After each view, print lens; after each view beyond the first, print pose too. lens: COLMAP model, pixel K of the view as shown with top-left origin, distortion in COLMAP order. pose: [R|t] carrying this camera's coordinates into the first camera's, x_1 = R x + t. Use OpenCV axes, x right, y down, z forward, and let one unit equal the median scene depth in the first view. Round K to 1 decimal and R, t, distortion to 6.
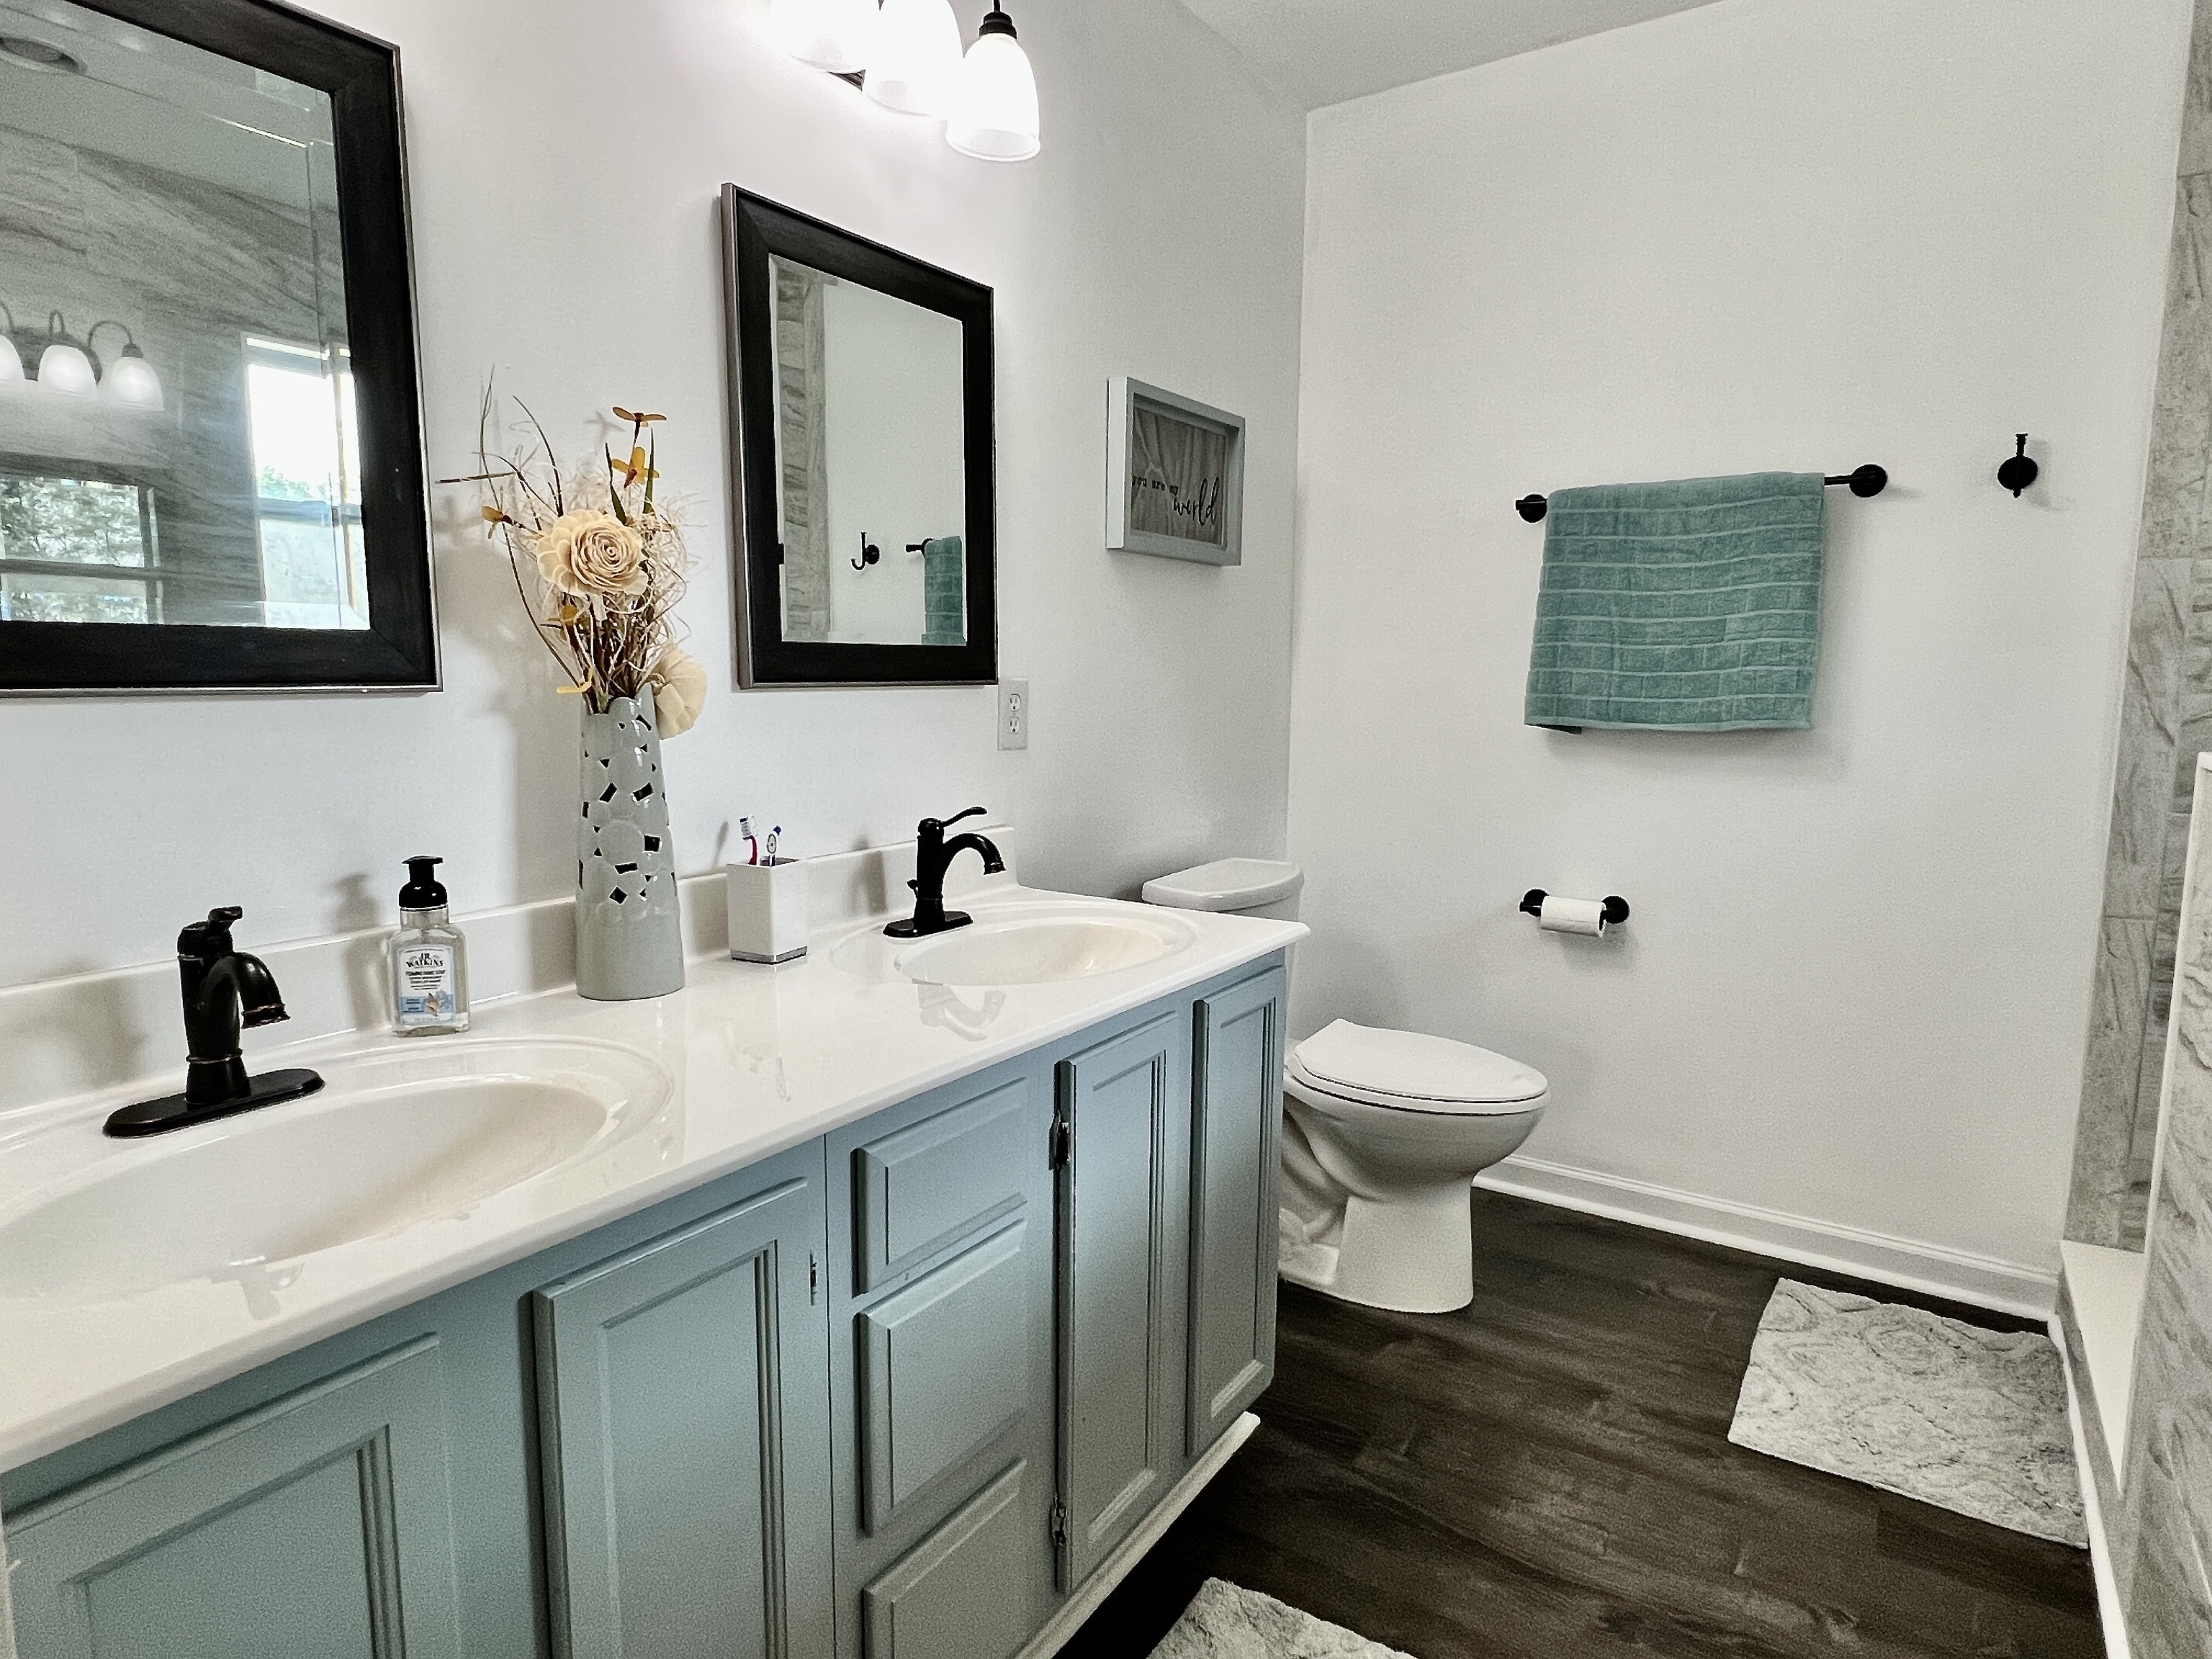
lens RADIAL K [[1244.6, 0, 1106.0], [0, 1244.6, 829.5], [0, 0, 1]] dist [-0.006432, -0.002694]
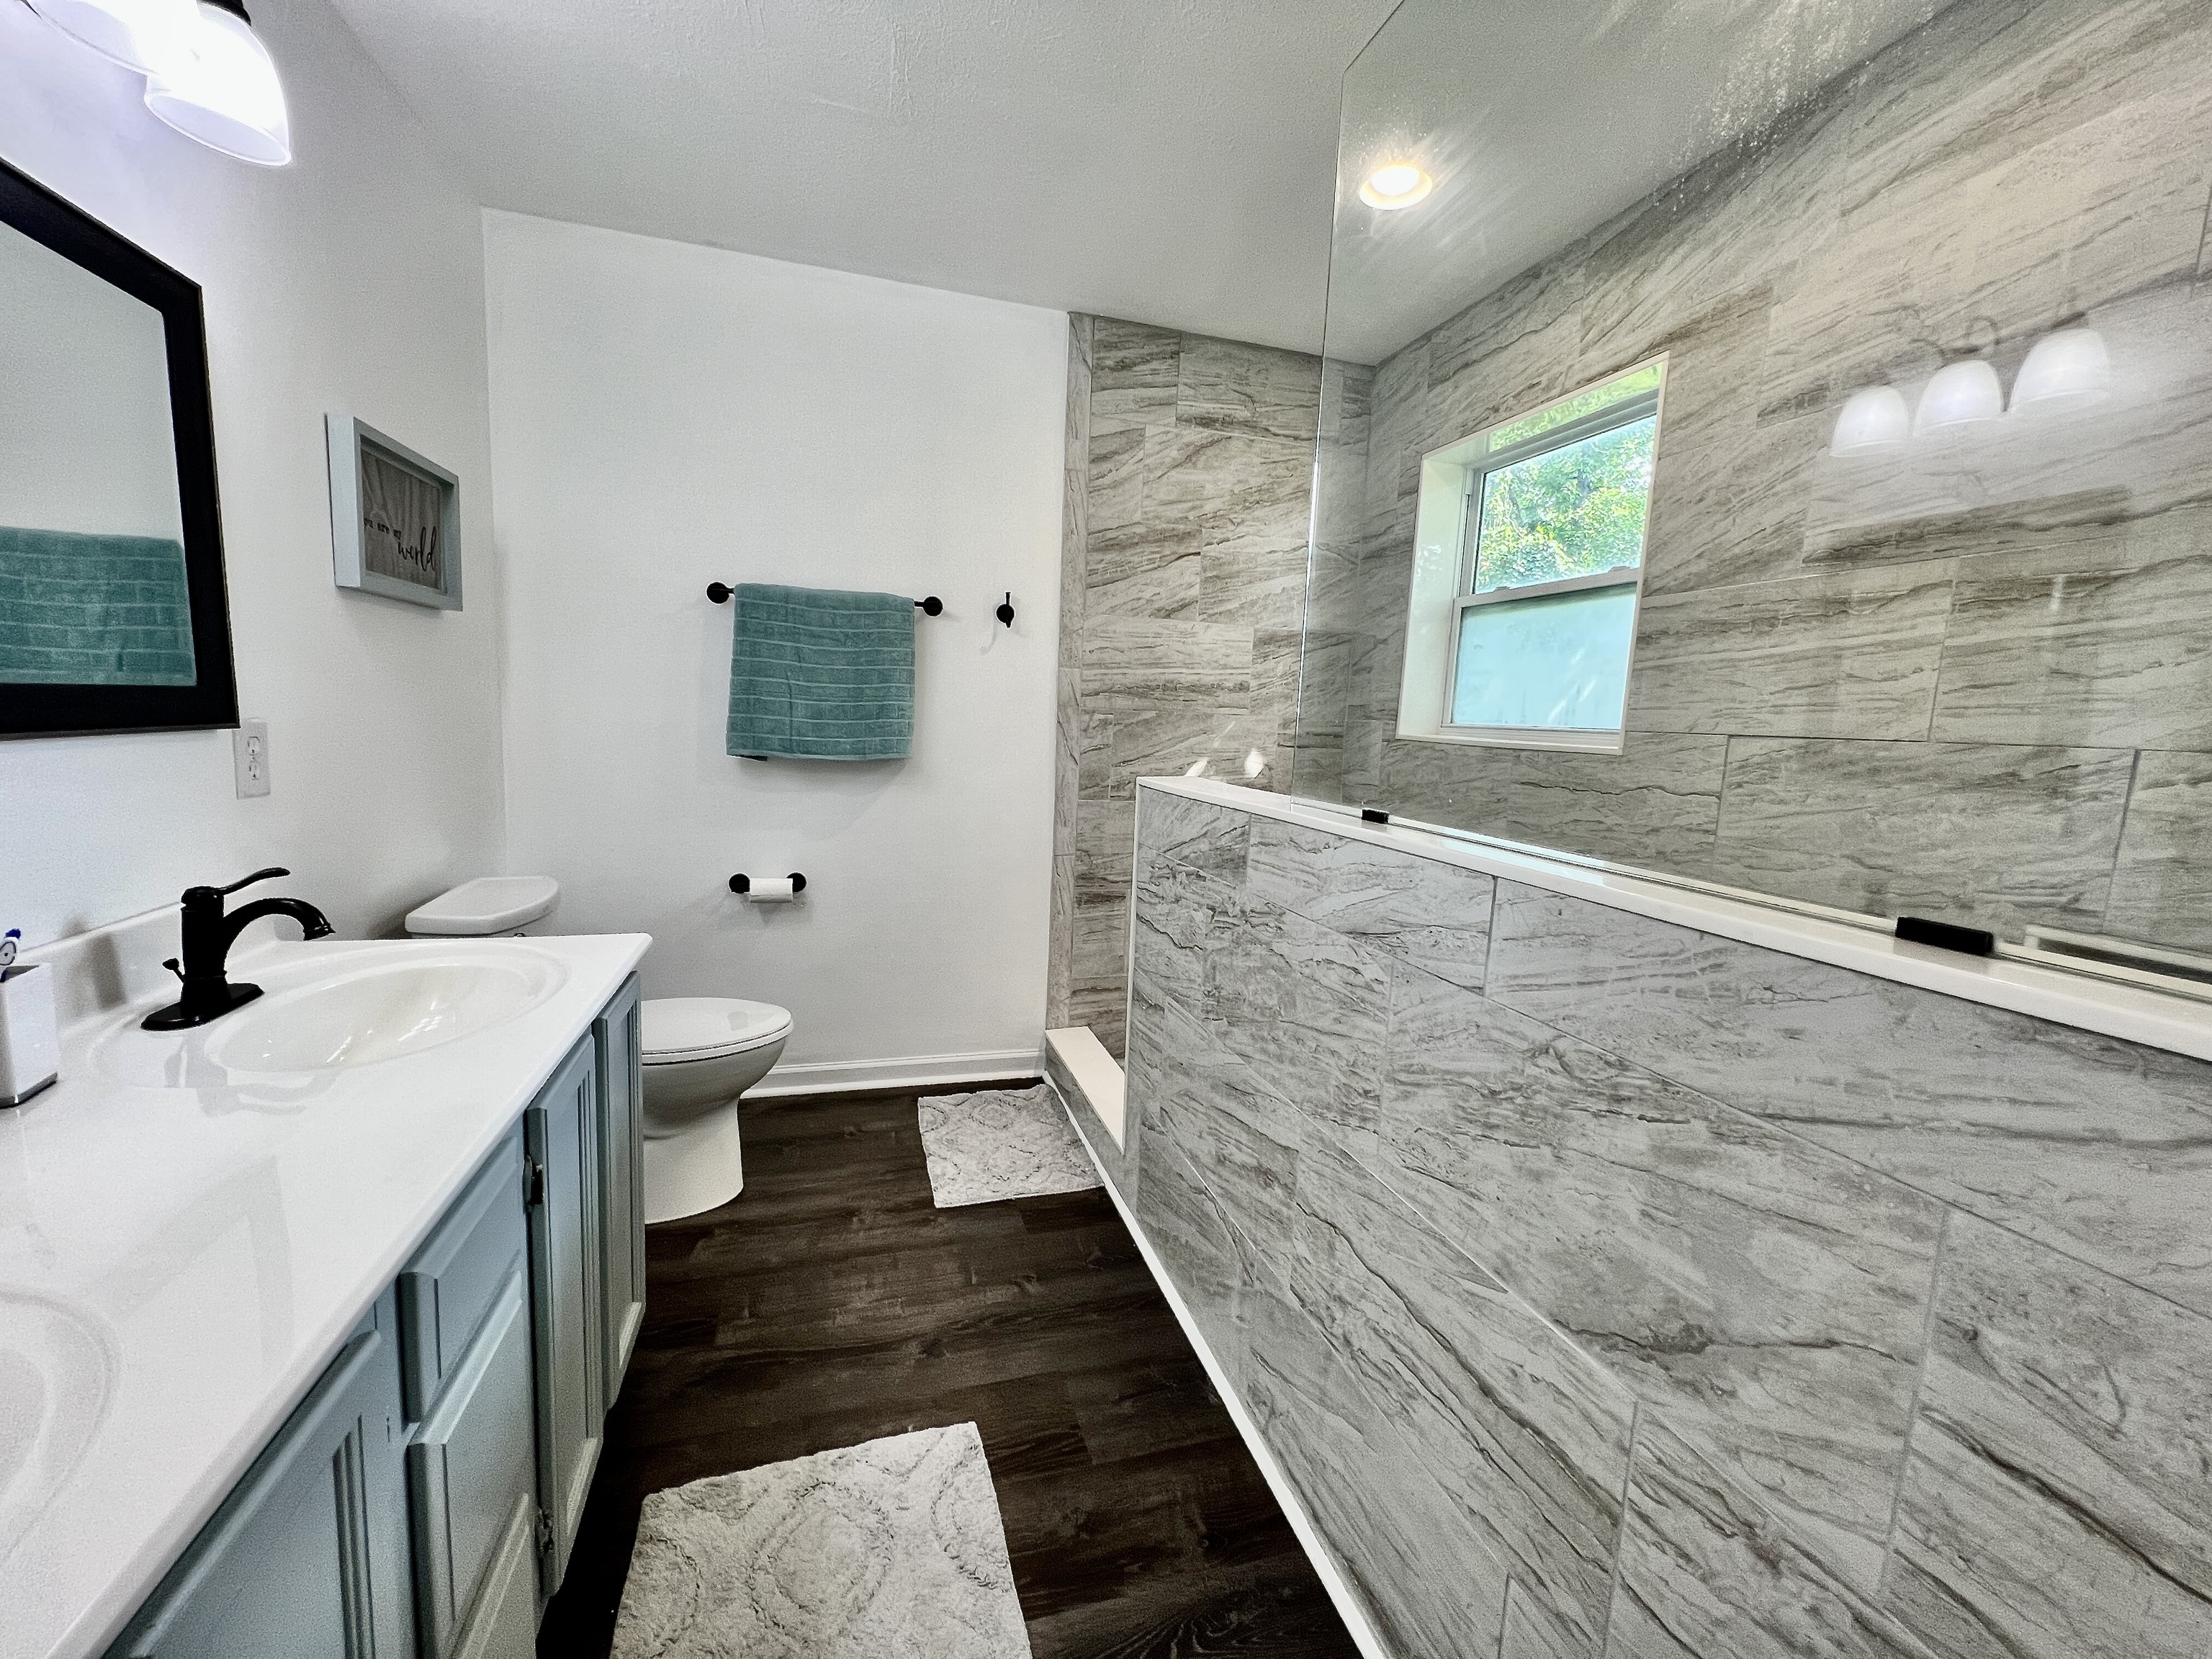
lens RADIAL K [[883.1, 0, 1106.7], [0, 883.1, 821.8], [0, 0, 1]] dist [-0.001374, -0.000302]
pose [[0.625561, -0.071421, 0.776899, -0.192388], [0.053838, 0.997379, 0.048339, -0.044148], [-0.778315, 0.011587, 0.627767, 0.094104]]
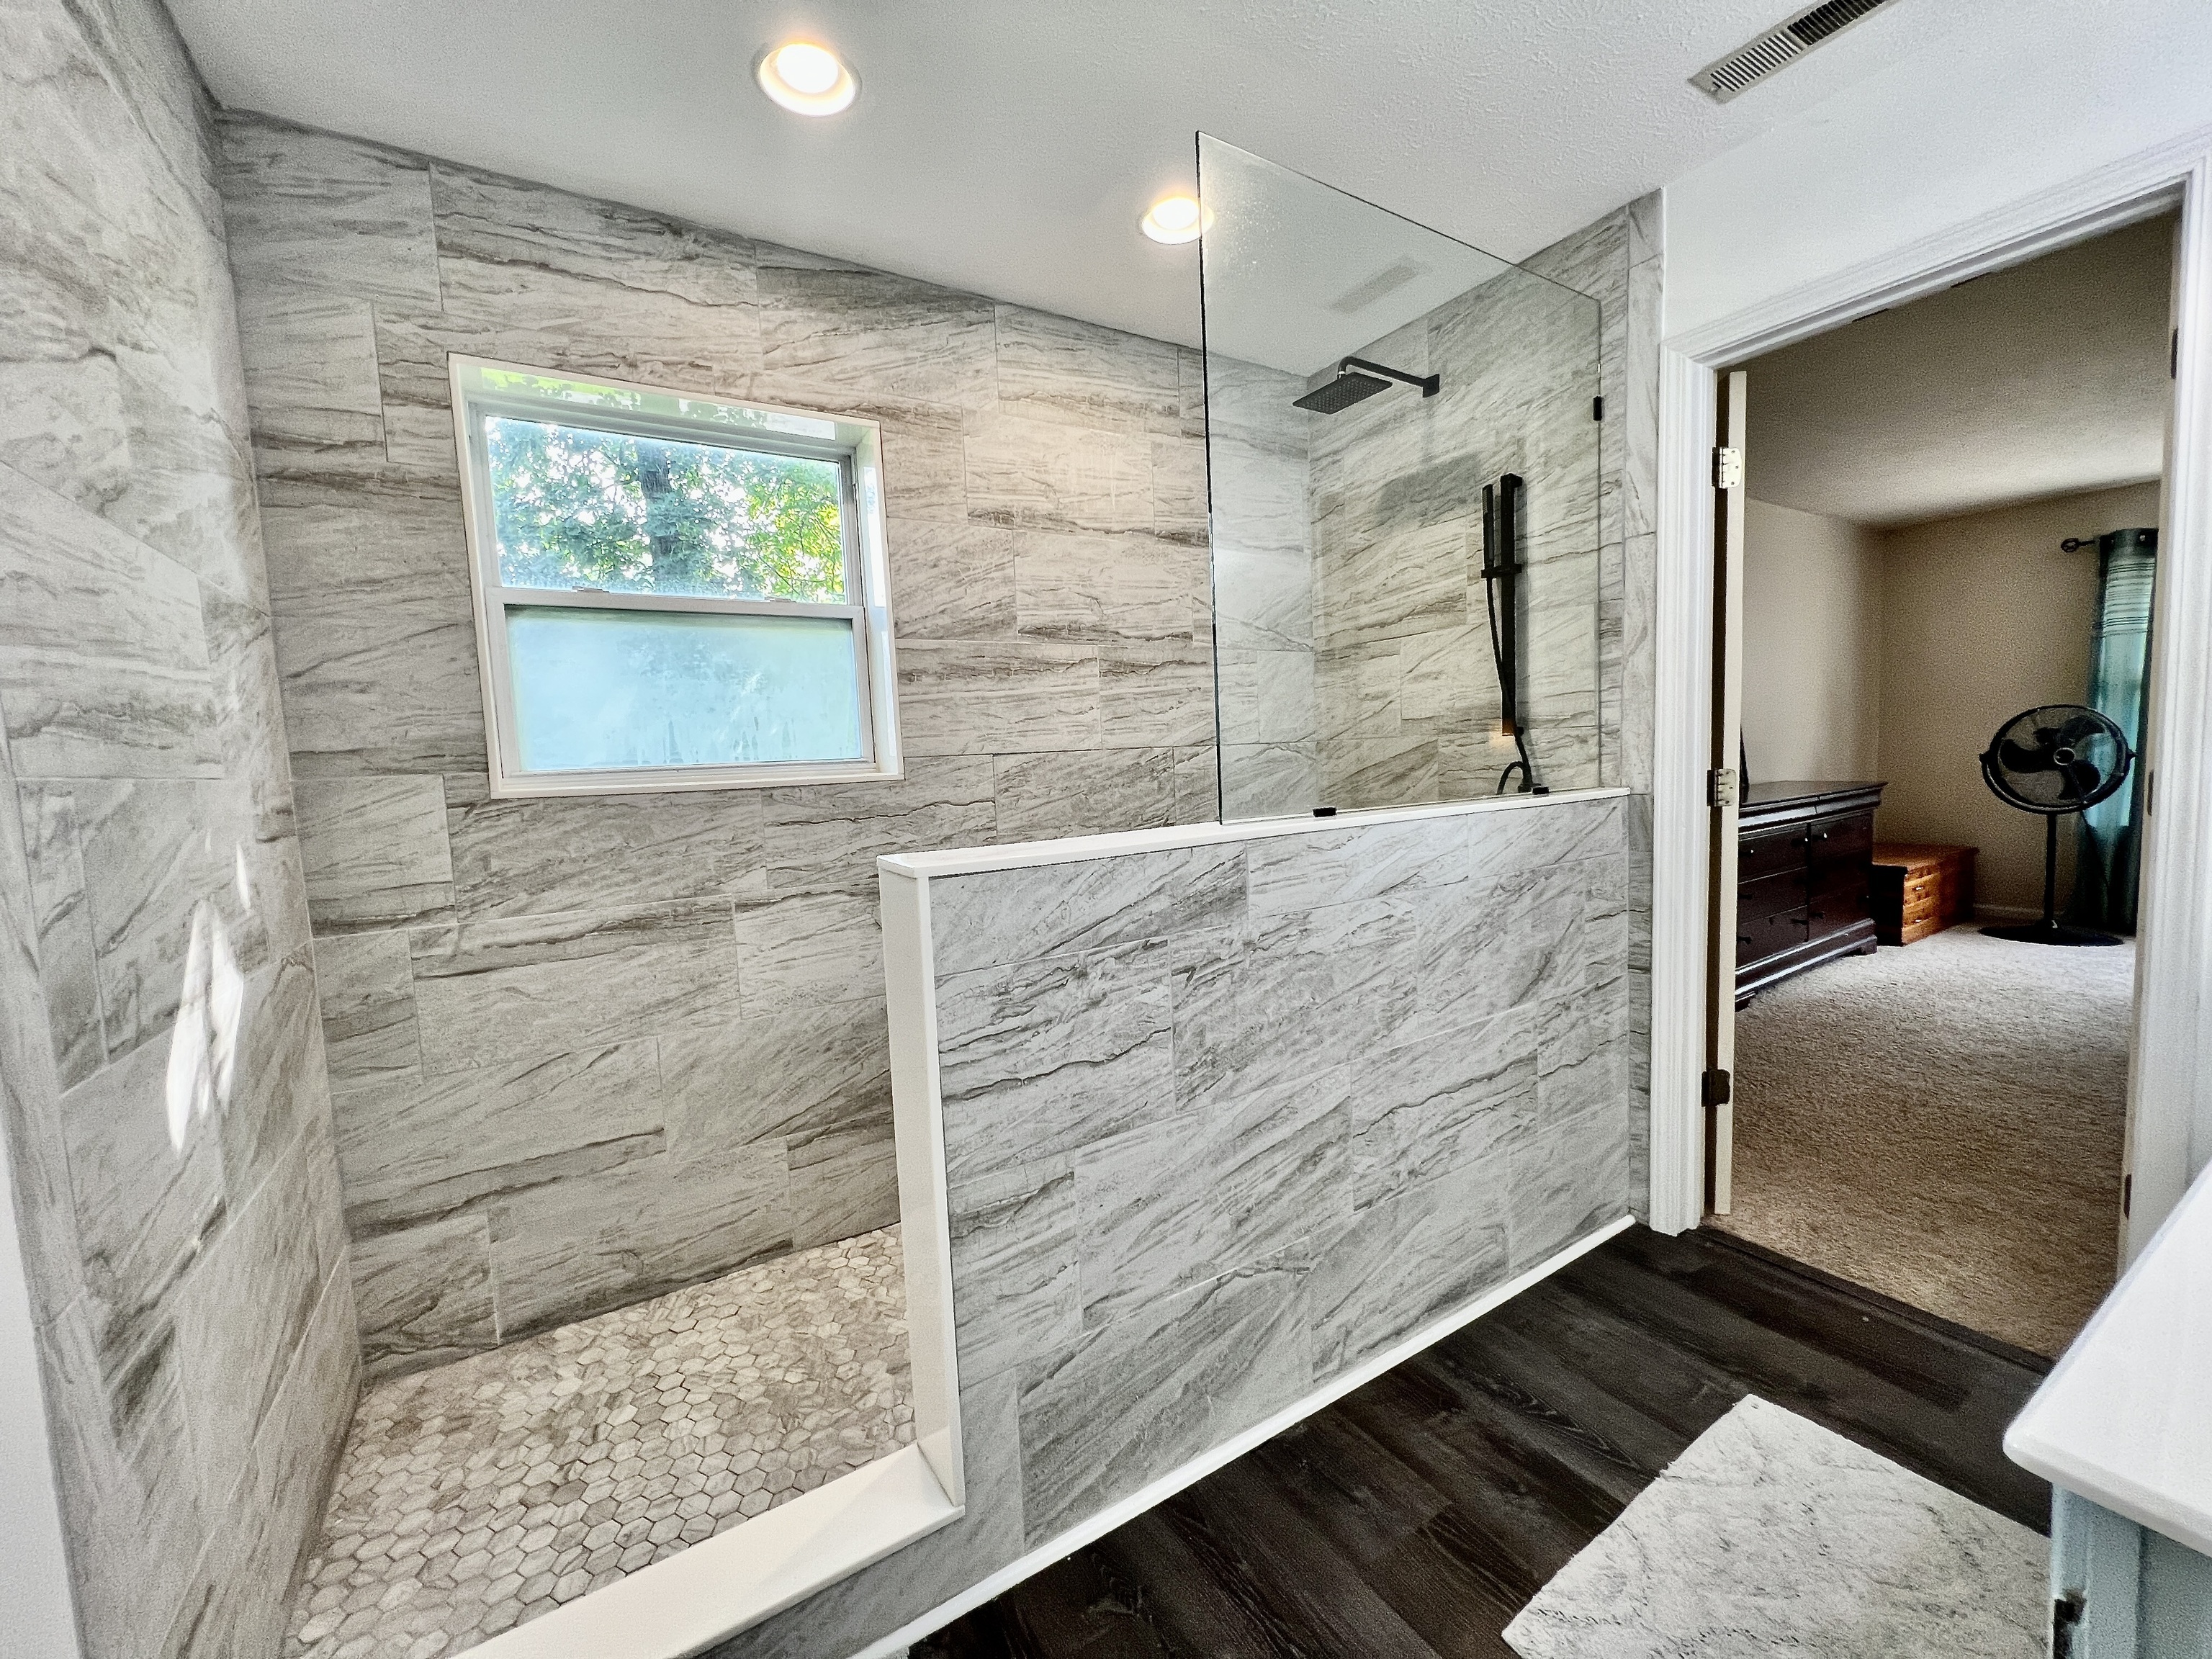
lens RADIAL K [[883.1, 0, 1106.7], [0, 883.1, 821.8], [0, 0, 1]] dist [-0.001374, -0.000302]
pose [[-0.912545, 0.006178, 0.408931, 0.284283], [0.089406, 0.978715, 0.184727, -0.172303], [-0.399085, 0.205133, -0.893673, 1.192031]]
